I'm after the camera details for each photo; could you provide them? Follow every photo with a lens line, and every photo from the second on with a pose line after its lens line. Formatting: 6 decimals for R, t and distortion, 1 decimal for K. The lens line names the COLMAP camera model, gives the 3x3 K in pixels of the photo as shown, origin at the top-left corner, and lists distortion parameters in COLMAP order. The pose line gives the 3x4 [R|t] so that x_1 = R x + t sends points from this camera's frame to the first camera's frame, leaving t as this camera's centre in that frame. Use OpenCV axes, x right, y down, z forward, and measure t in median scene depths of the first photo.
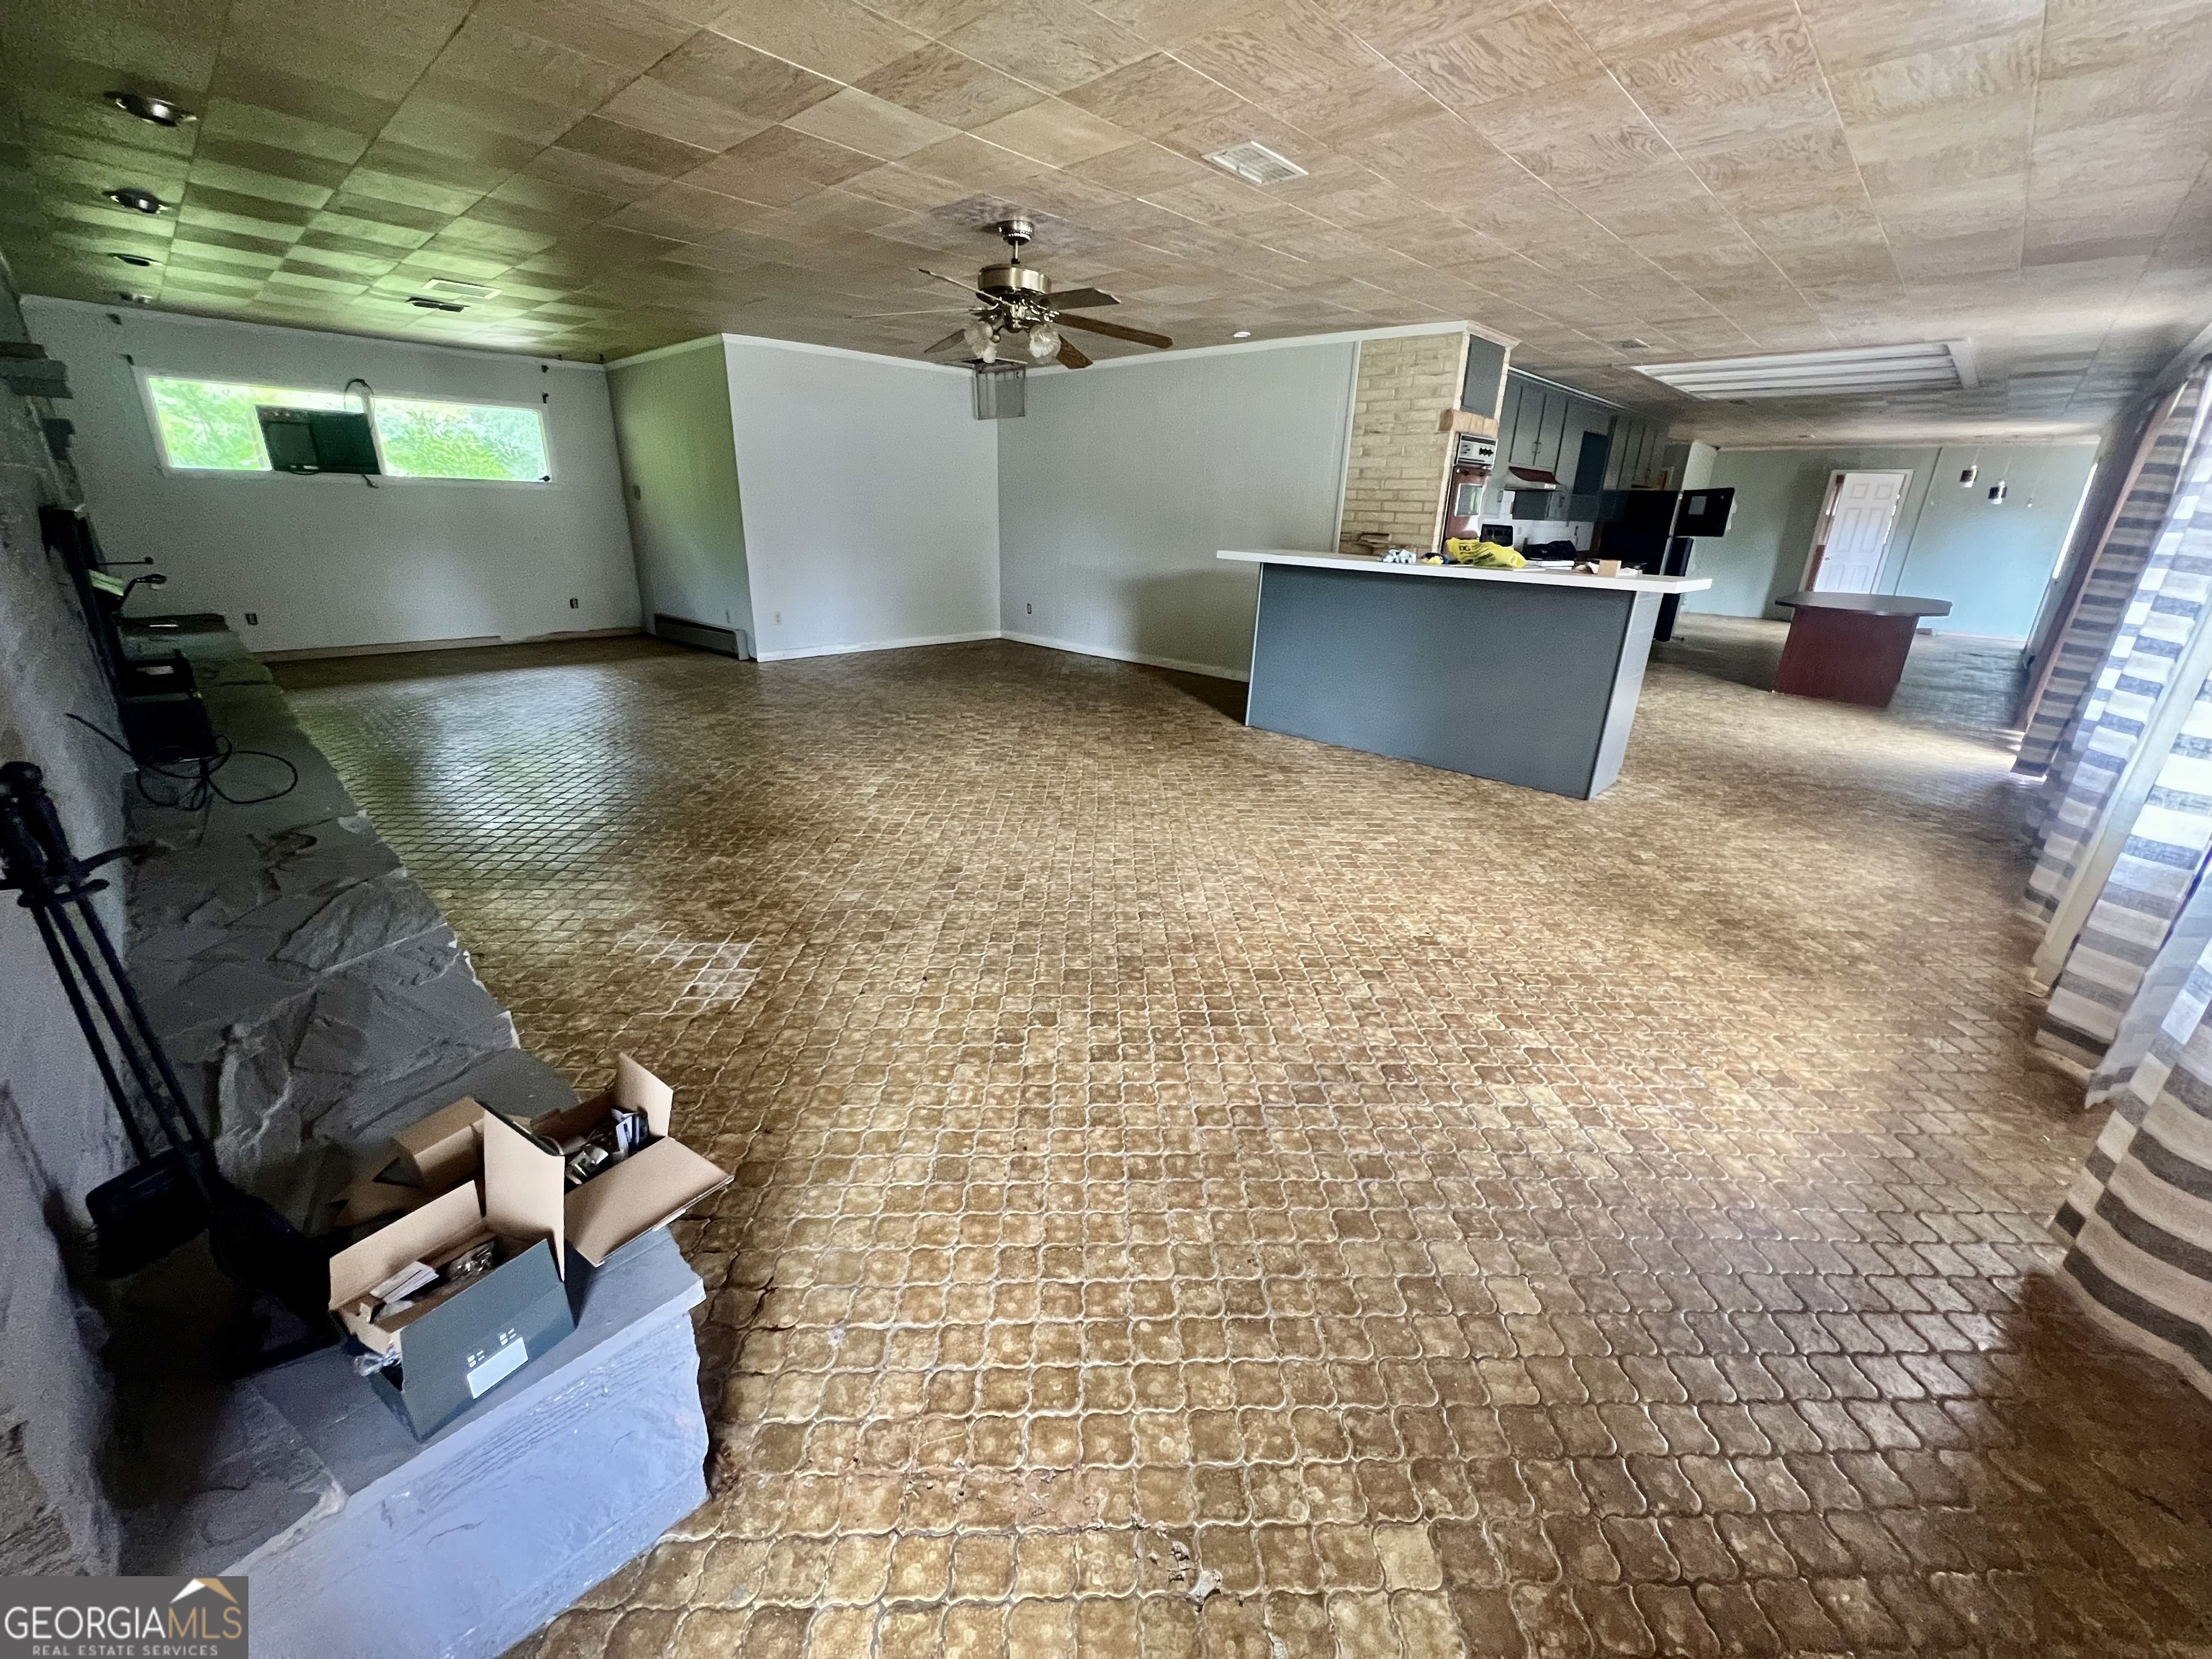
lens RADIAL K [[883.3, 0, 1103.9], [0, 883.3, 825.4], [0, 0, 1]] dist [-0.001296, 0.000102]
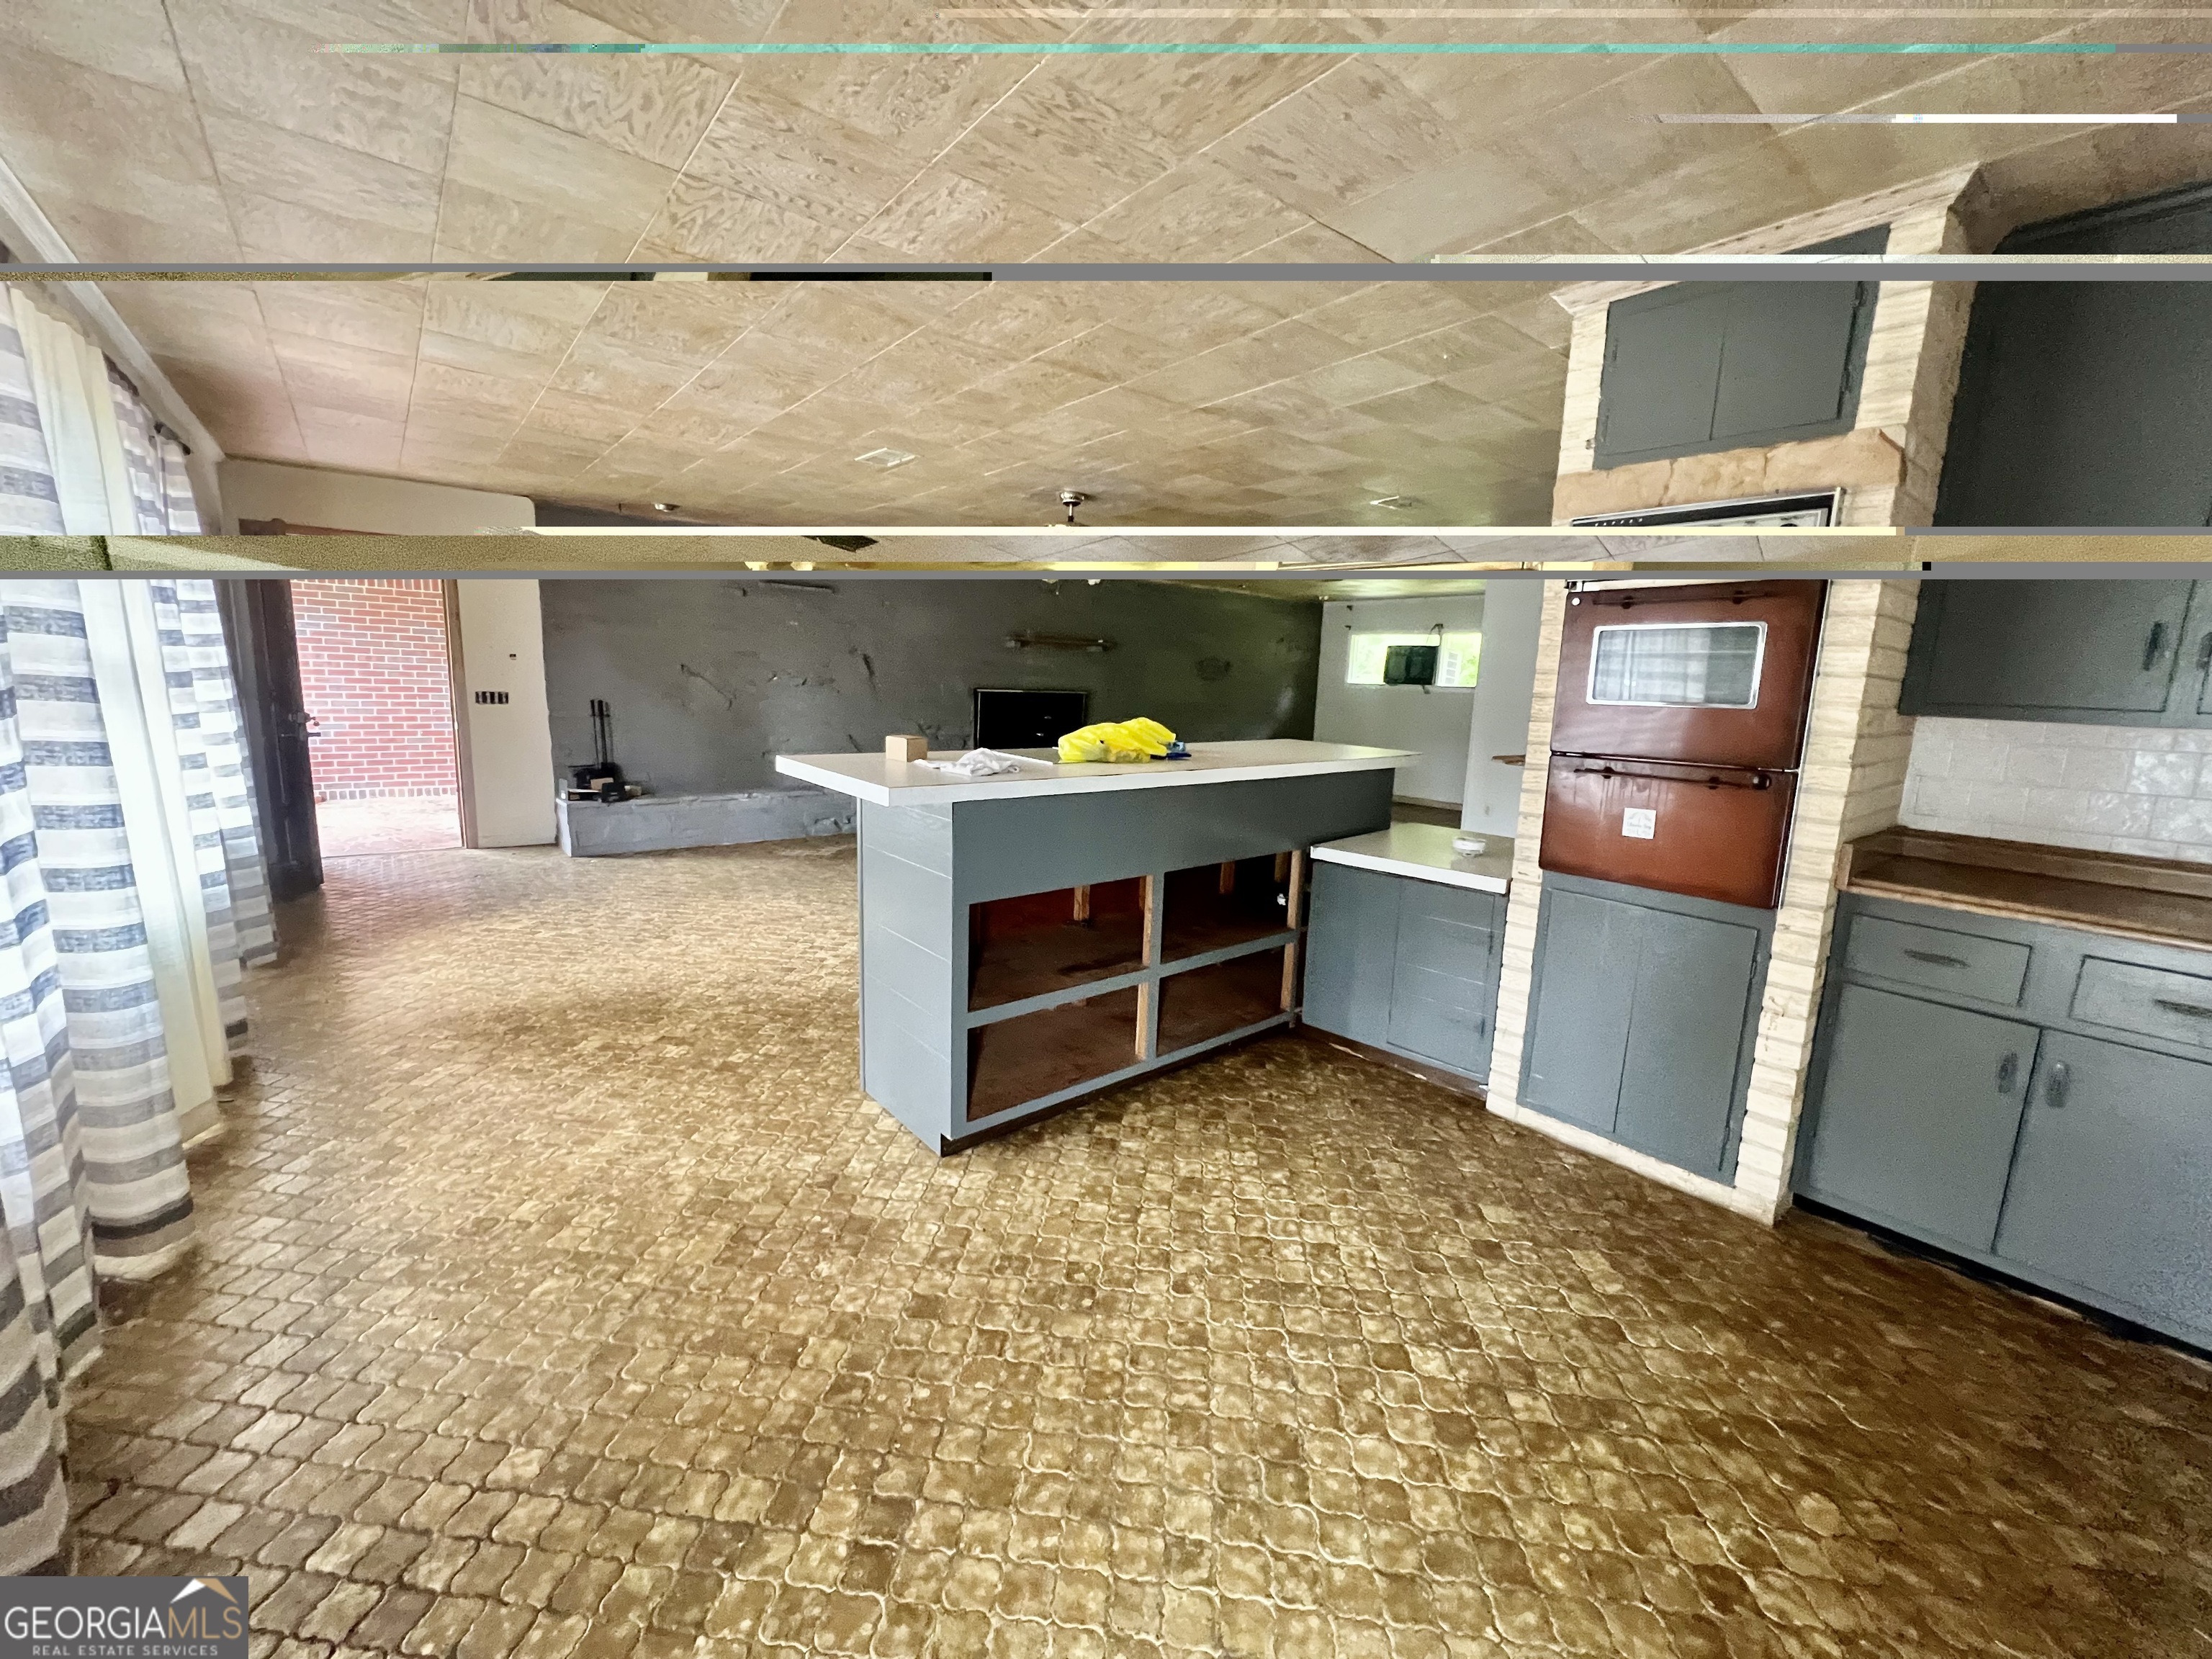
lens RADIAL K [[883.3, 0, 1103.9], [0, 883.3, 825.4], [0, 0, 1]] dist [-0.001296, 0.000102]
pose [[-0.122920, 0.130897, -0.983746, 1.300368], [-0.370343, 0.913606, 0.167839, -0.433531], [0.920726, 0.384954, -0.063823, 1.288349]]
